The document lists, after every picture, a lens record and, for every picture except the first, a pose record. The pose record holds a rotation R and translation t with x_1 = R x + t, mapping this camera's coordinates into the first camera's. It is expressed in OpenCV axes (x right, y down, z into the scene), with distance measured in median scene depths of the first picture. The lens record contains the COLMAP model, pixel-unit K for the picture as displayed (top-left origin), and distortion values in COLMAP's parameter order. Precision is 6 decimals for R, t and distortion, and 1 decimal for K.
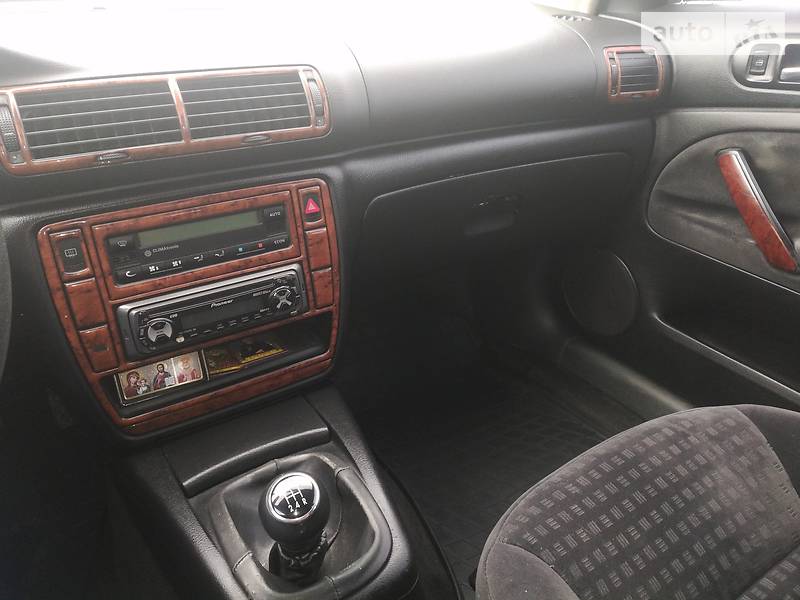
lens RADIAL K [[614.5, 0, 398.0], [0, 614.5, 294.7], [0, 0, 1]] dist [0.050344, -0.054406]
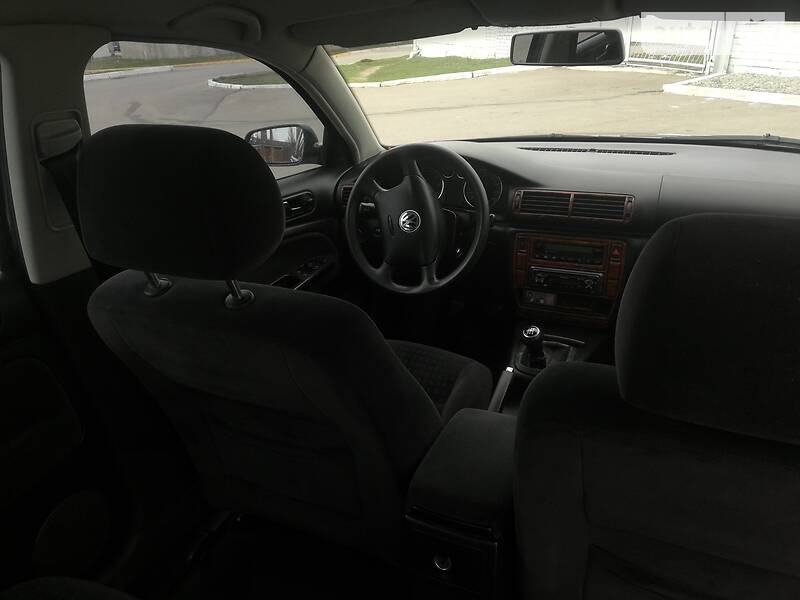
lens RADIAL K [[597.5, 0, 396.2], [0, 597.5, 297.8], [0, 0, 1]] dist [0.044892, -0.059871]
pose [[0.551035, 0.326025, -0.768159, 1.210547], [-0.335715, 0.929353, 0.153616, -0.053495], [0.763973, 0.173235, 0.621558, -1.019766]]
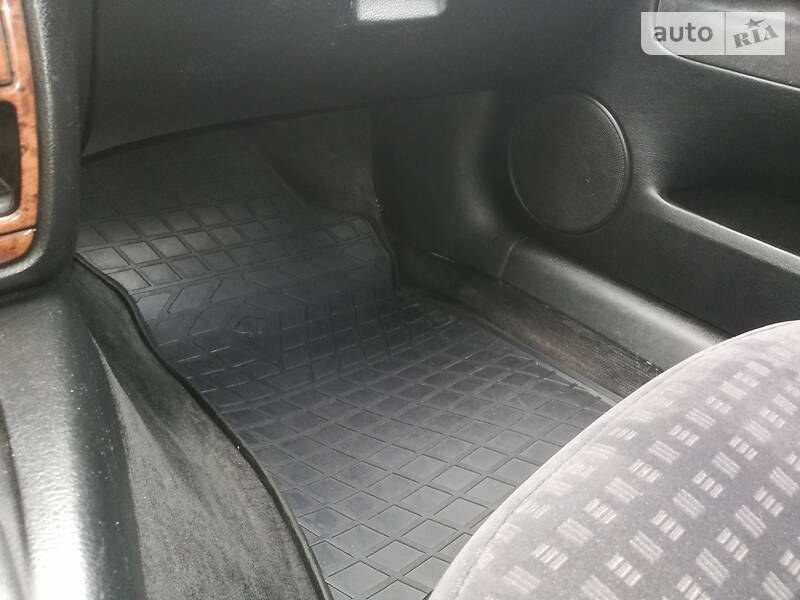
lens RADIAL K [[597.5, 0, 396.2], [0, 597.5, 297.8], [0, 0, 1]] dist [0.044892, -0.059871]
pose [[0.990032, -0.020175, 0.139393, 0.087993], [0.007139, 0.995603, 0.093399, 0.127117], [-0.140664, -0.091473, 0.985823, 0.616928]]
